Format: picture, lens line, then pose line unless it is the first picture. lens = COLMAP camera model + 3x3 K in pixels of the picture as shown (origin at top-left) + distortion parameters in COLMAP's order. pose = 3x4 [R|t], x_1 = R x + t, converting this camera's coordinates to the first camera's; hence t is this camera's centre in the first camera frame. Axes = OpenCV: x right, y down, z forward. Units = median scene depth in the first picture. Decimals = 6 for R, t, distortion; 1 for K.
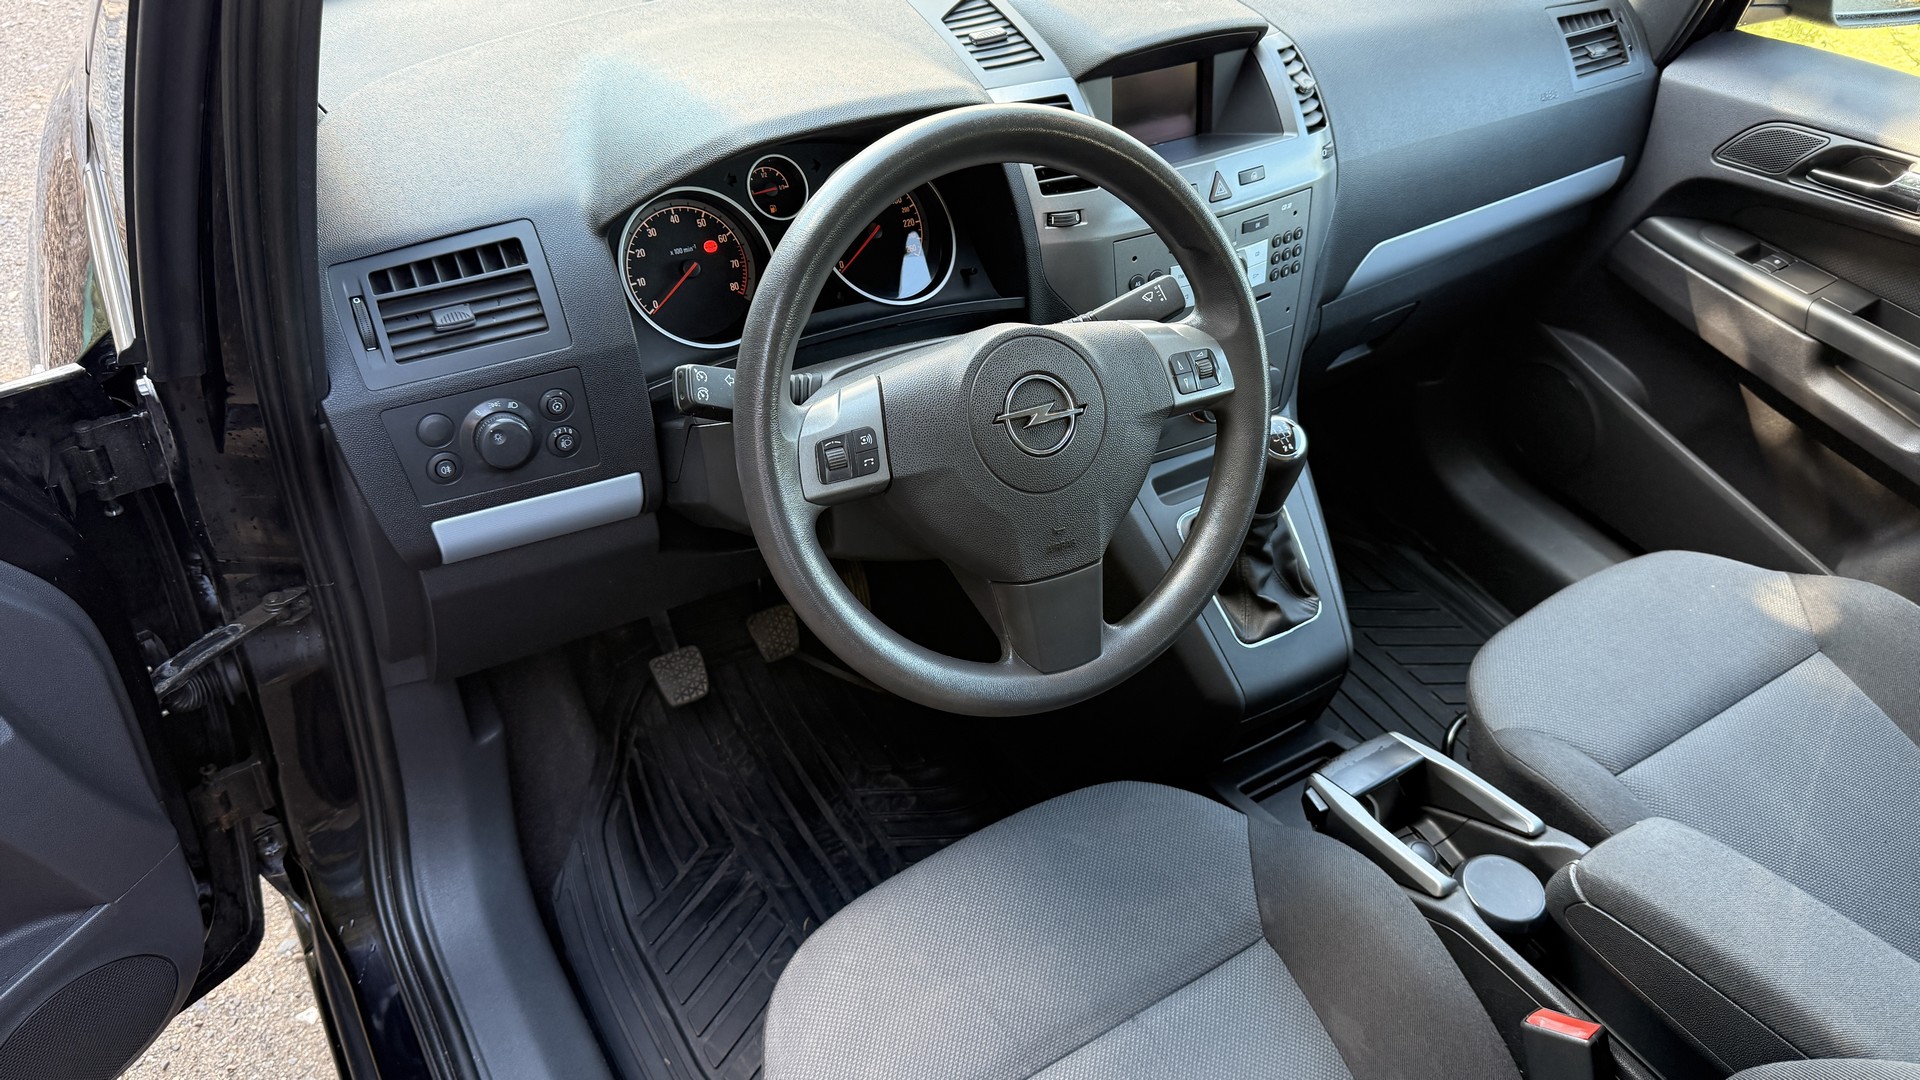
lens RADIAL K [[1340.4, 0, 959.3], [0, 1340.4, 541.9], [0, 0, 1]] dist [0.071300, -0.092170]
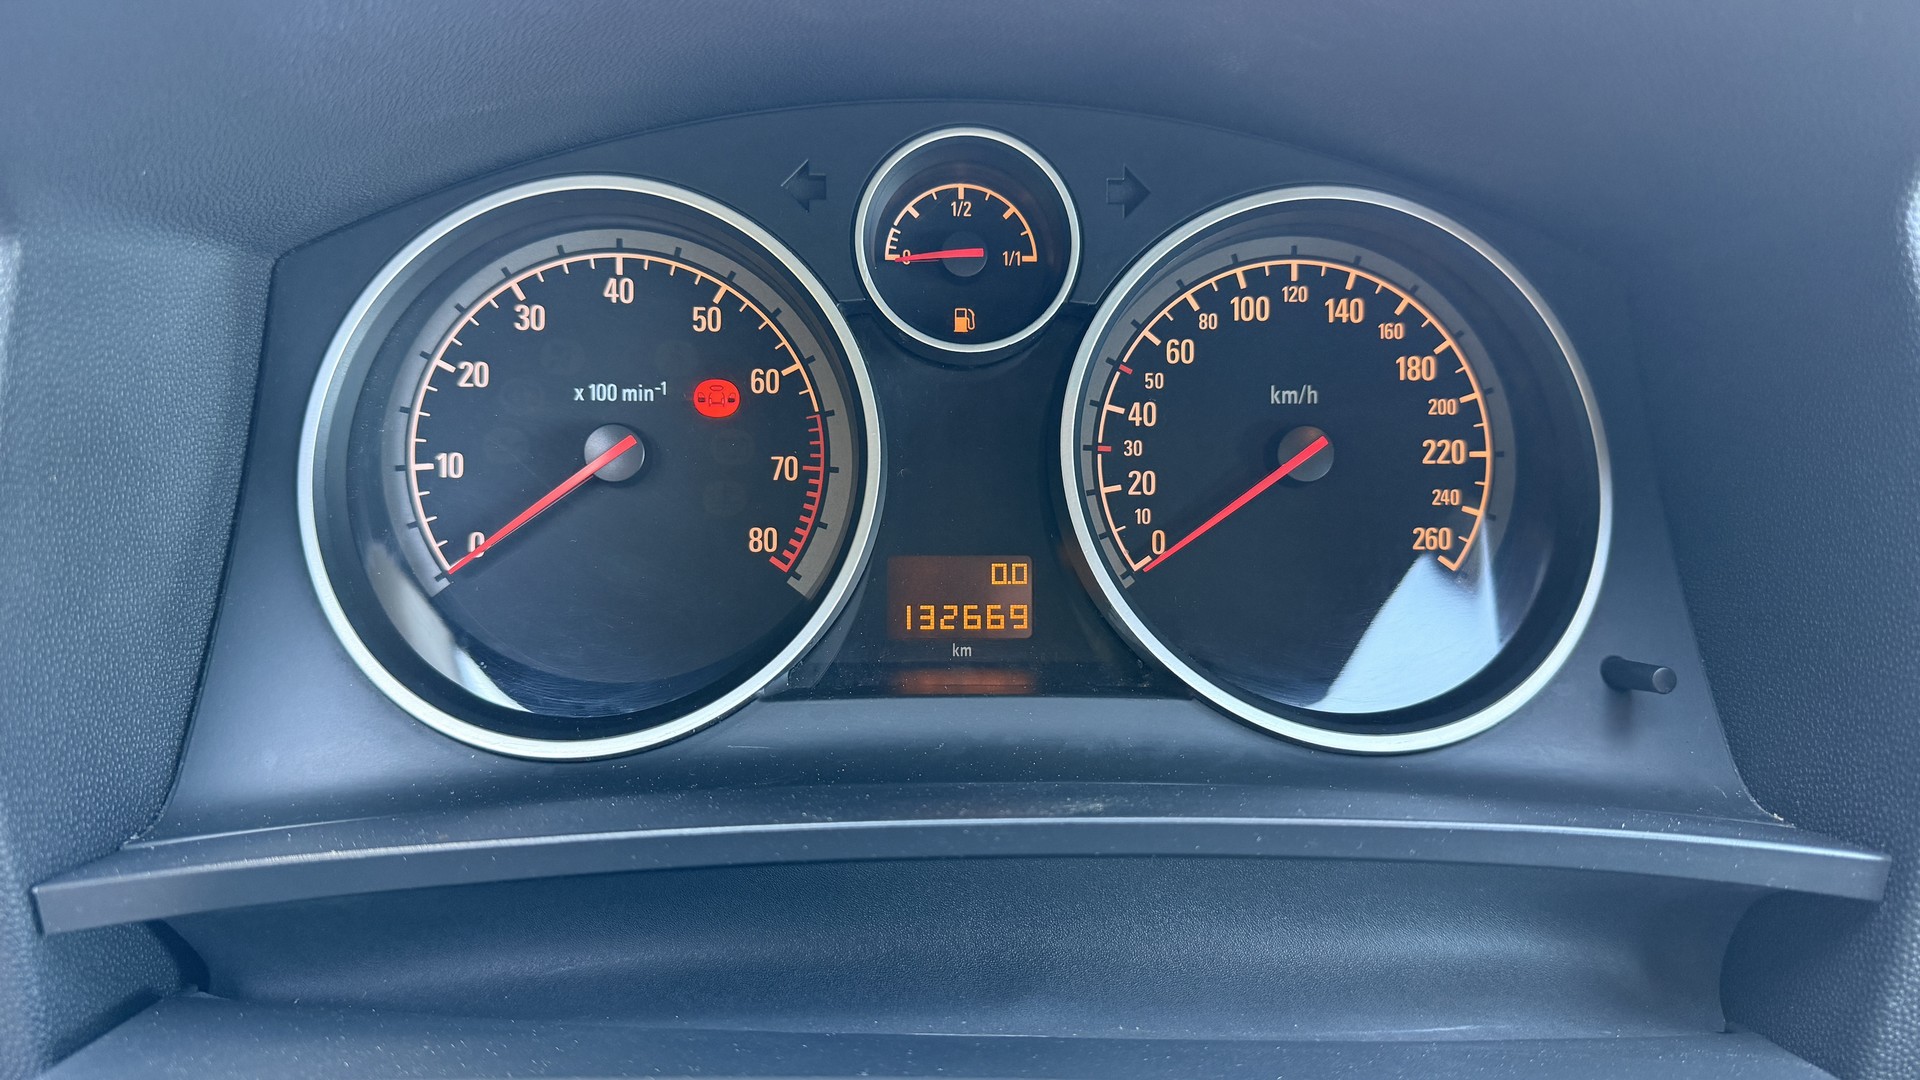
lens RADIAL K [[1340.4, 0, 959.3], [0, 1340.4, 541.9], [0, 0, 1]] dist [0.071300, -0.092170]
pose [[0.870053, 0.226226, -0.437983, 0.001814], [-0.281246, 0.957490, -0.064134, -0.142226], [0.404856, 0.178981, 0.896692, 0.583820]]
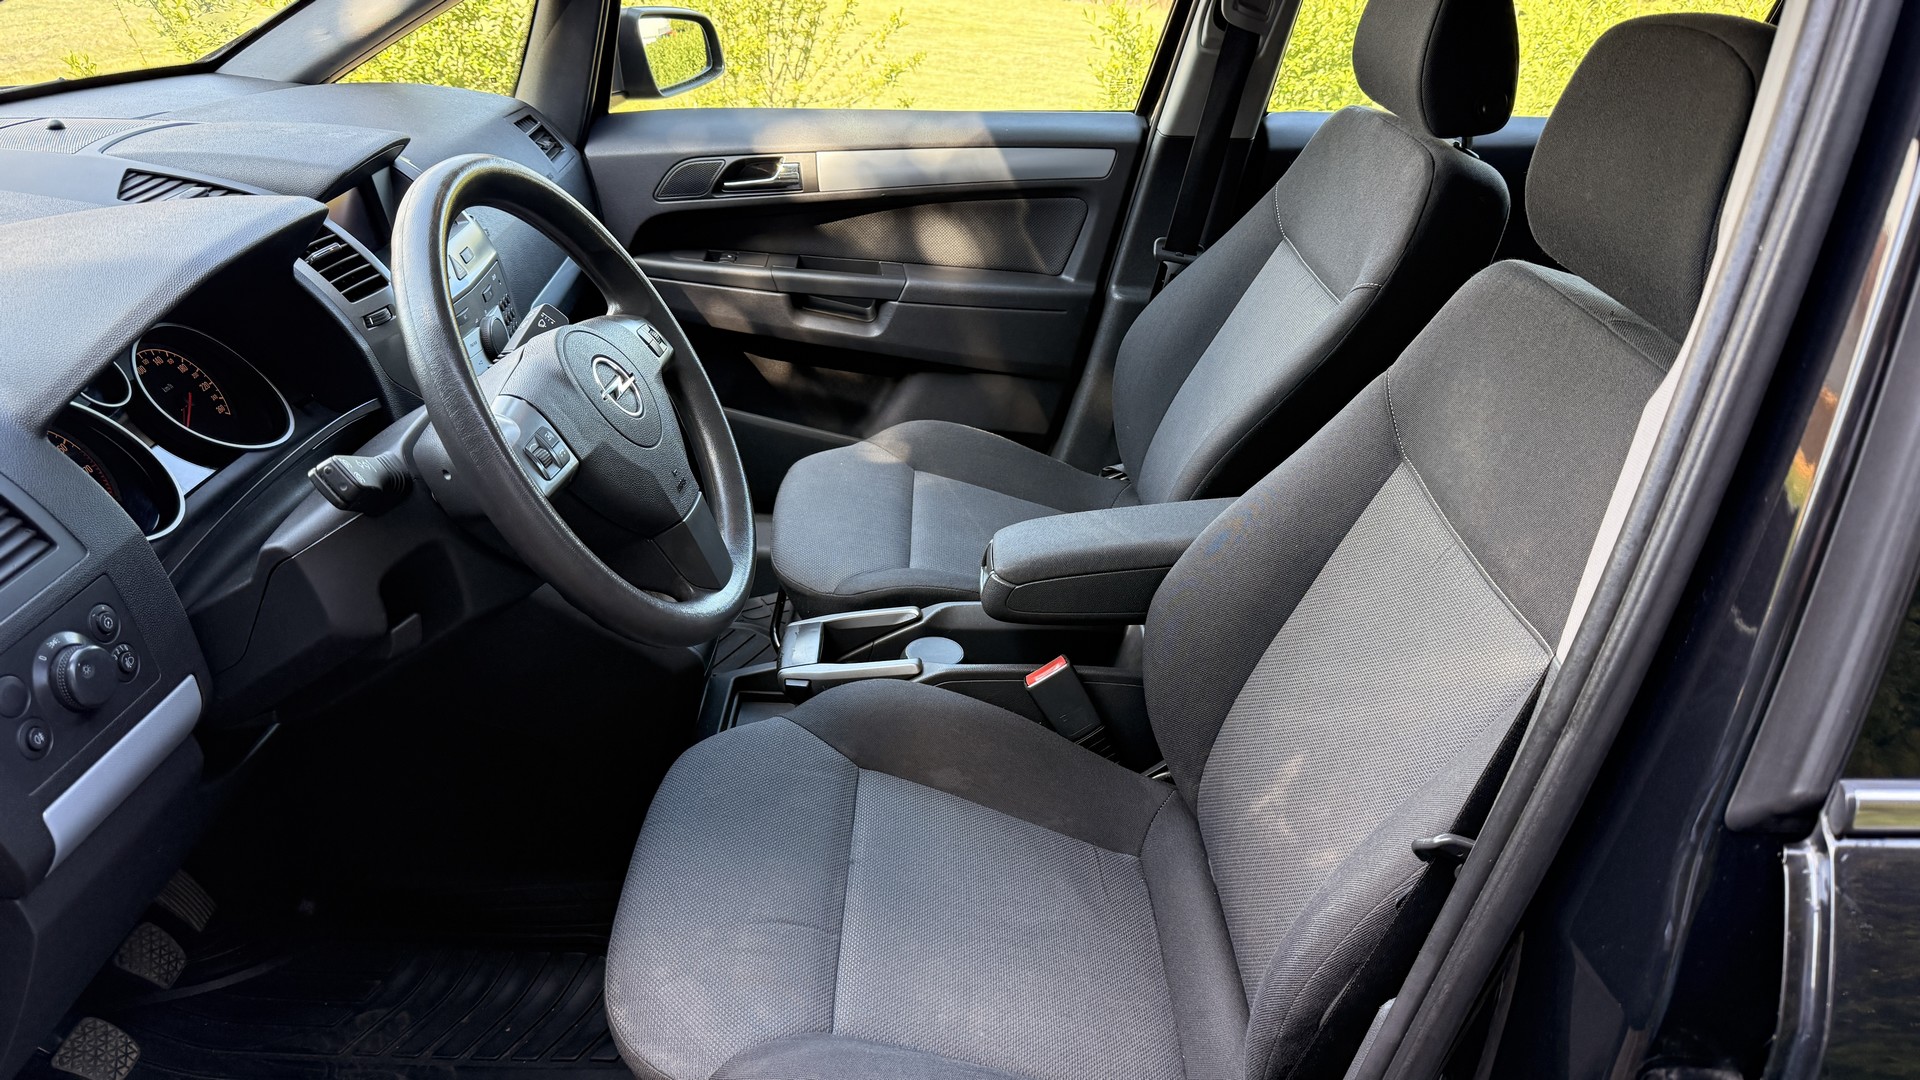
lens RADIAL K [[1340.4, 0, 959.3], [0, 1340.4, 541.9], [0, 0, 1]] dist [0.071300, -0.092170]
pose [[0.535978, -0.409830, 0.738083, -0.416525], [0.526300, 0.845790, 0.087449, 0.043454], [-0.660103, 0.341583, 0.669018, 0.034852]]
